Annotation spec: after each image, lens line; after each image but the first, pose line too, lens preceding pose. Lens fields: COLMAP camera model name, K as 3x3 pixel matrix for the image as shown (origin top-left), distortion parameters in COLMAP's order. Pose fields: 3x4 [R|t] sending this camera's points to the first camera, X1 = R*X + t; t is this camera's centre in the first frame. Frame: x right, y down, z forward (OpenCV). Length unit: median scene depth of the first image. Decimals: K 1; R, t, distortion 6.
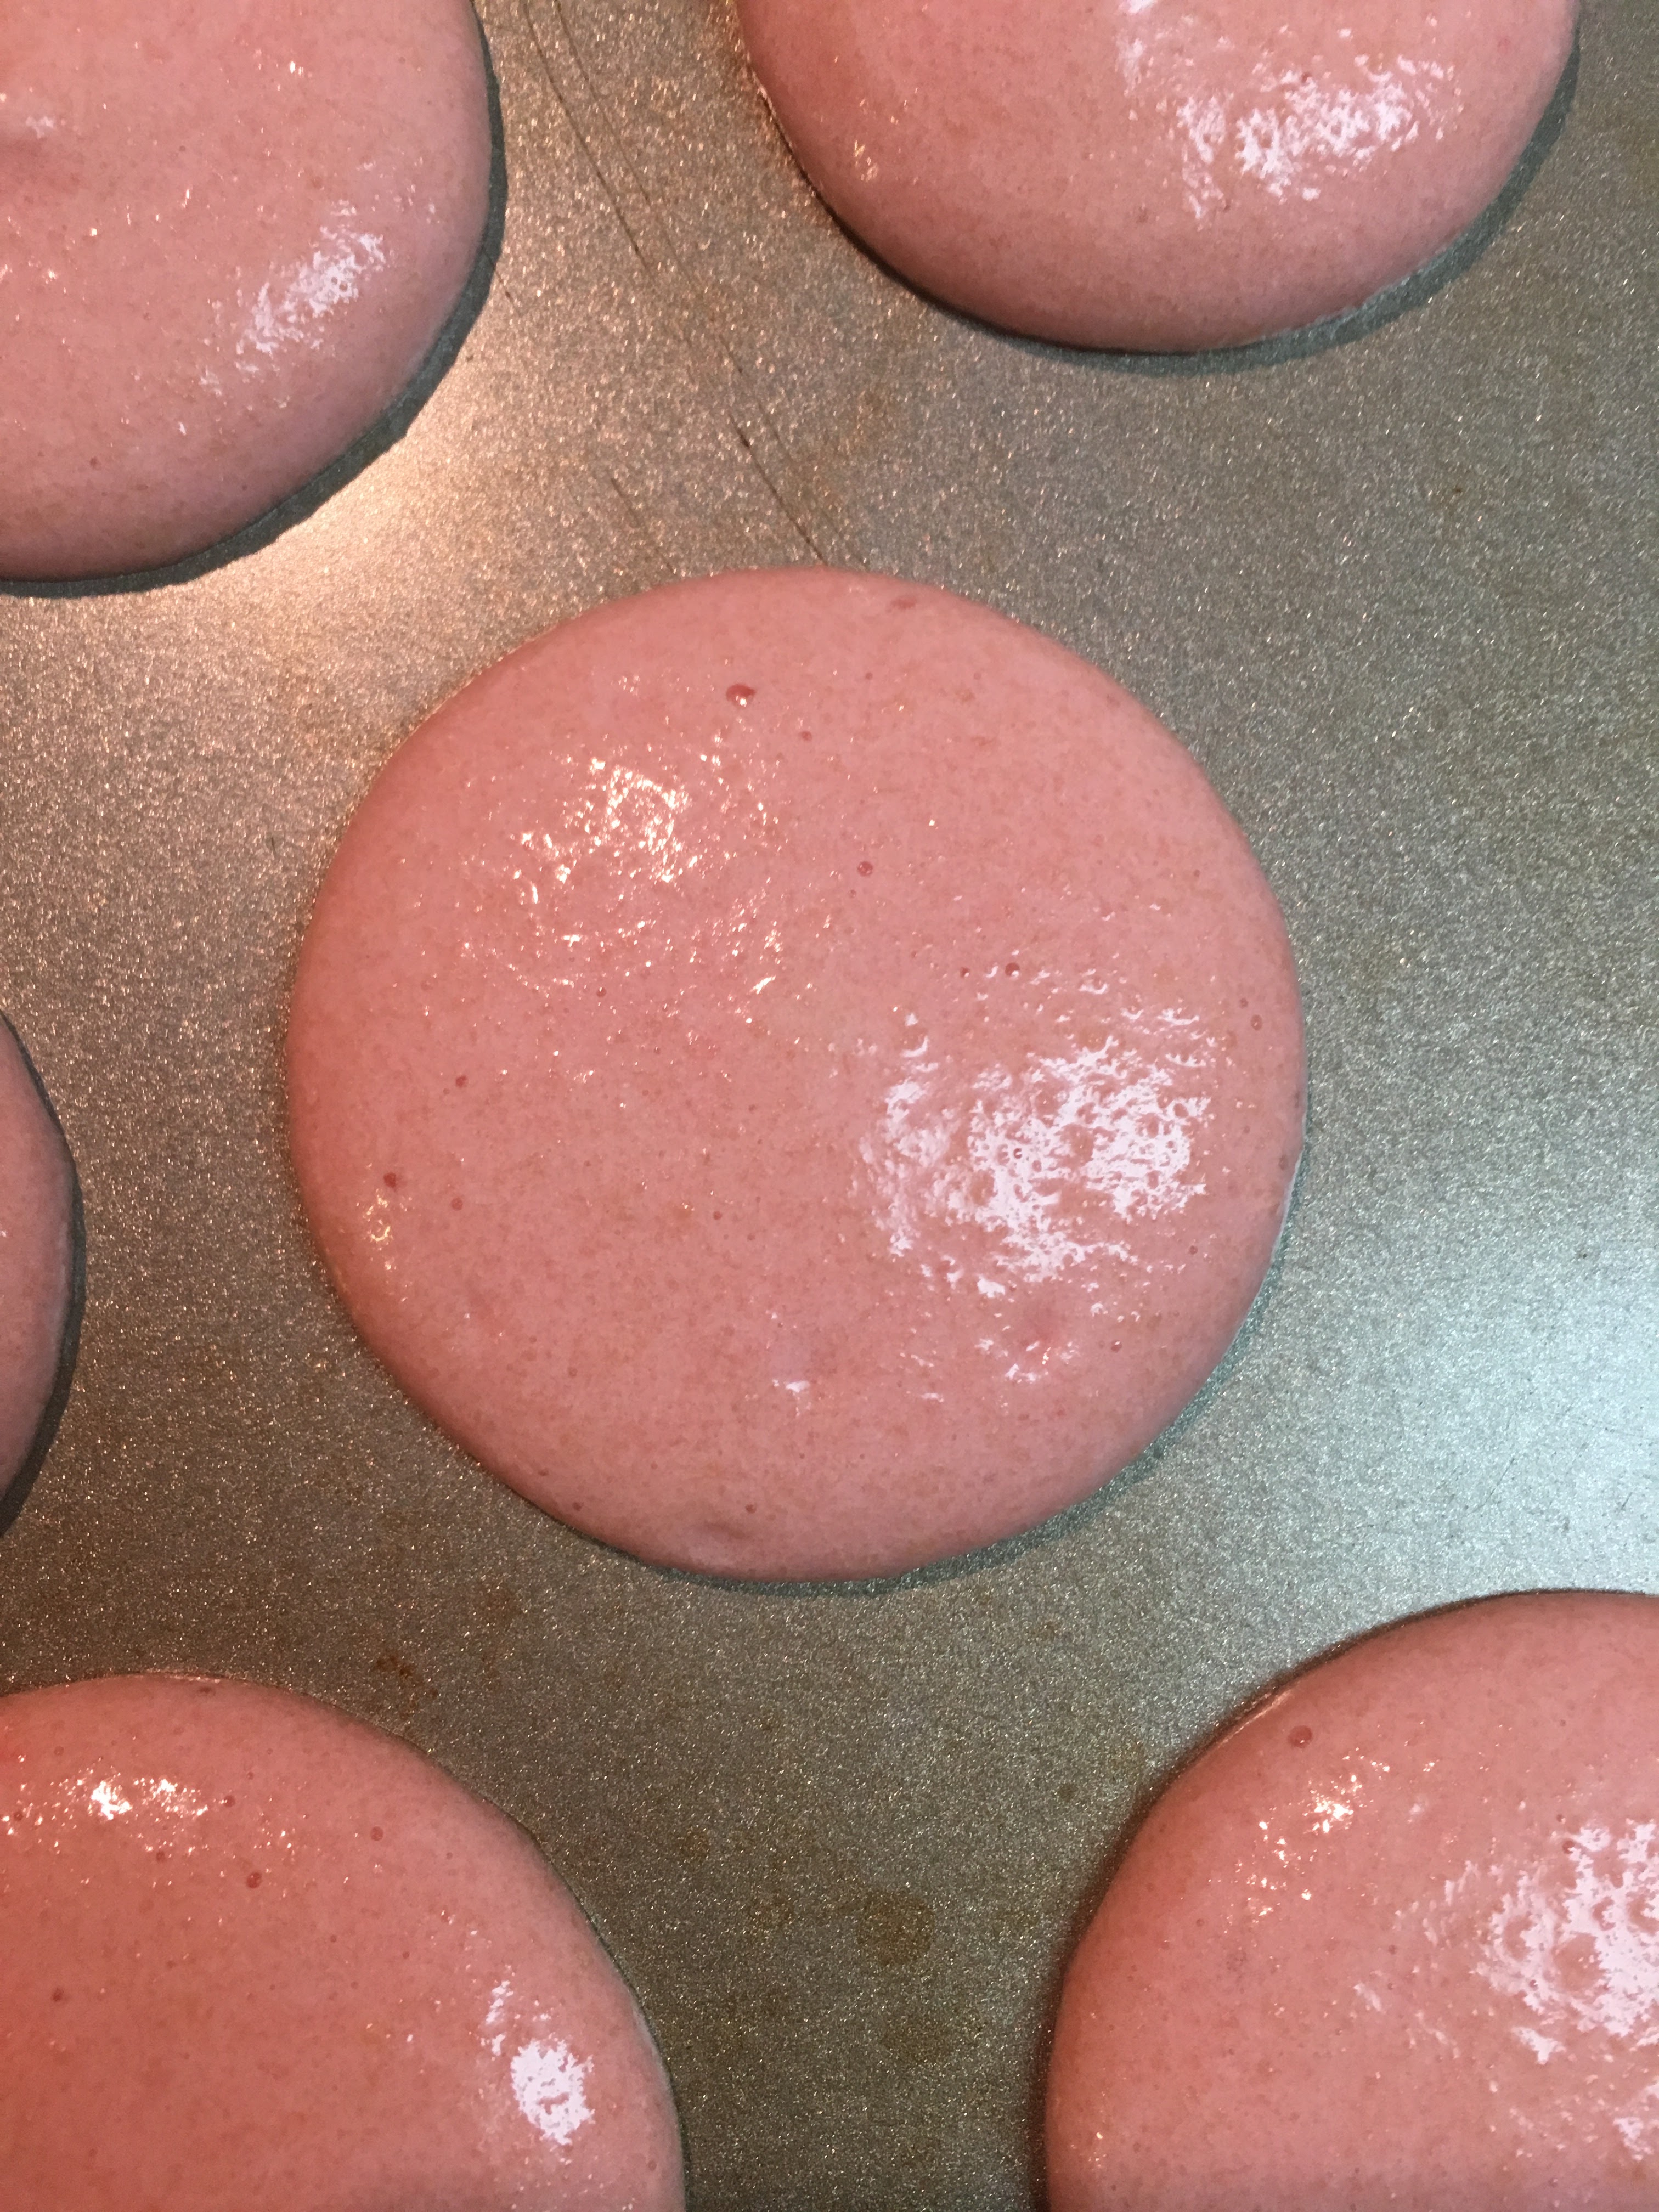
lens RADIAL K [[1826.4, 0, 815.8], [0, 1826.4, 1108.3], [0, 0, 1]] dist [0.023831, -0.040305]
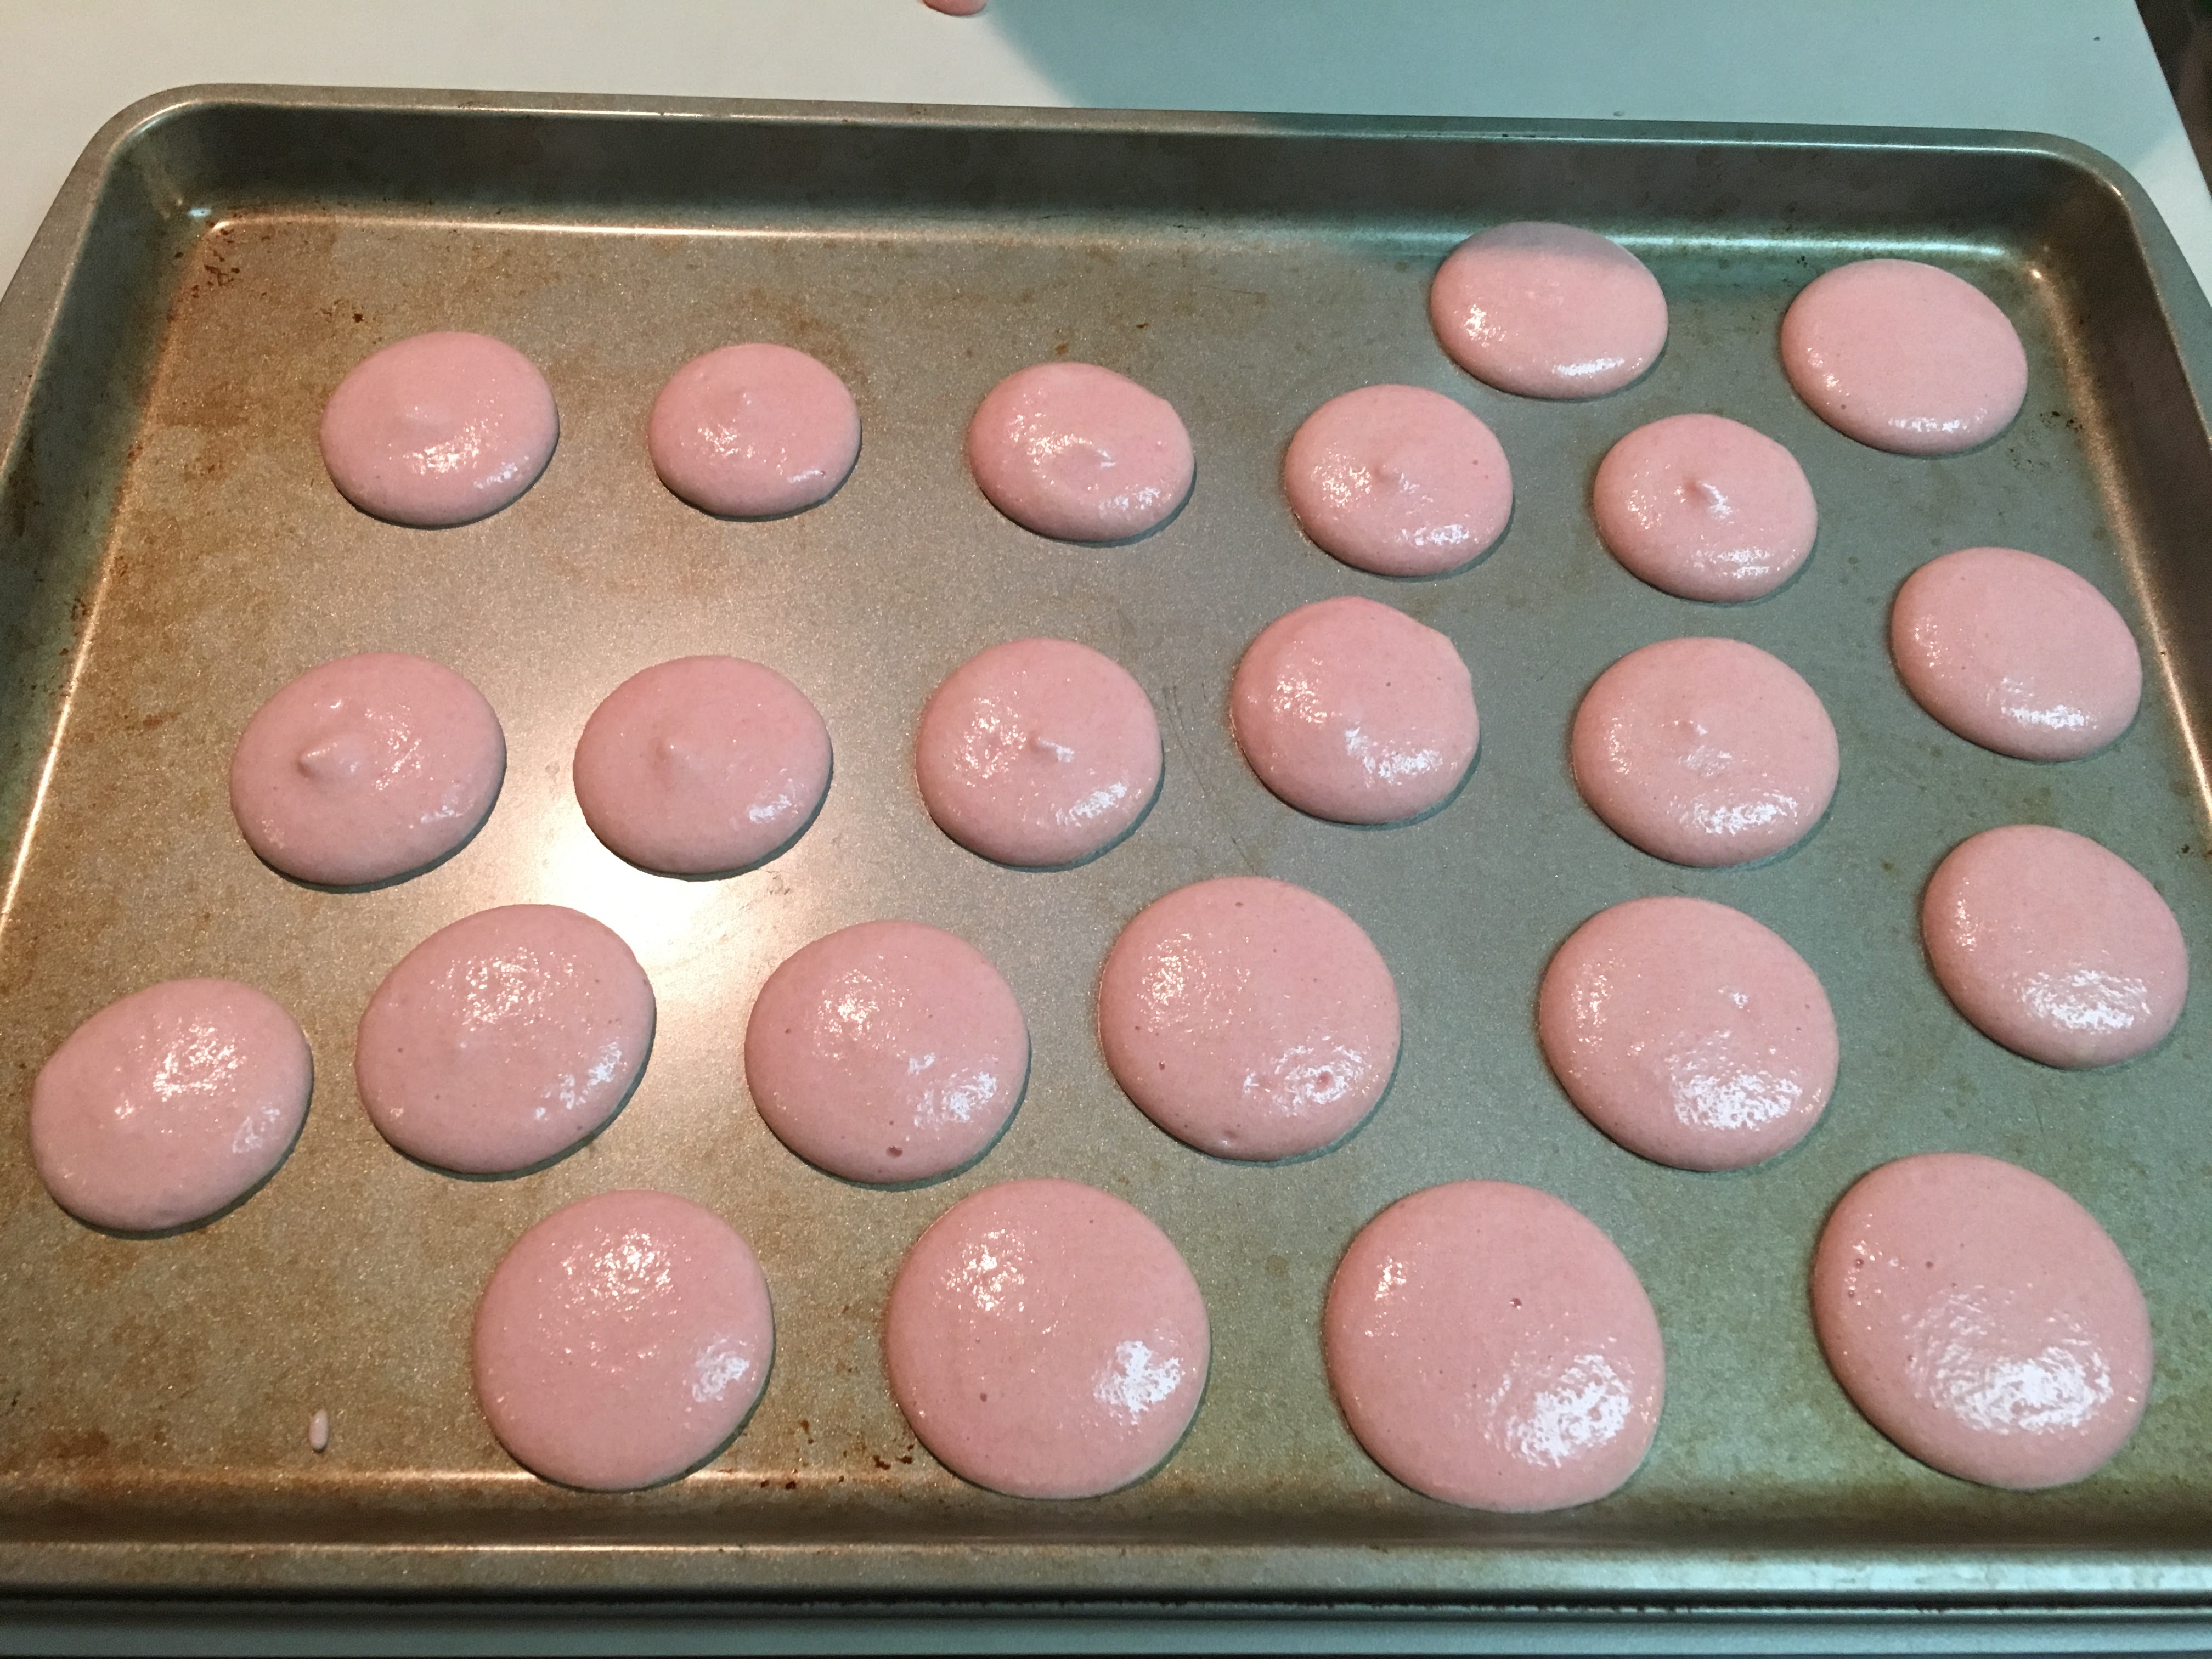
lens RADIAL K [[1826.4, 0, 1107.1], [0, 1826.4, 824.5], [0, 0, 1]] dist [0.023831, -0.040305]
pose [[0.998704, 0.050791, 0.003232, -0.291387], [-0.045505, 0.919602, -0.390206, 0.946505], [-0.022791, 0.389553, 0.920722, -2.141781]]
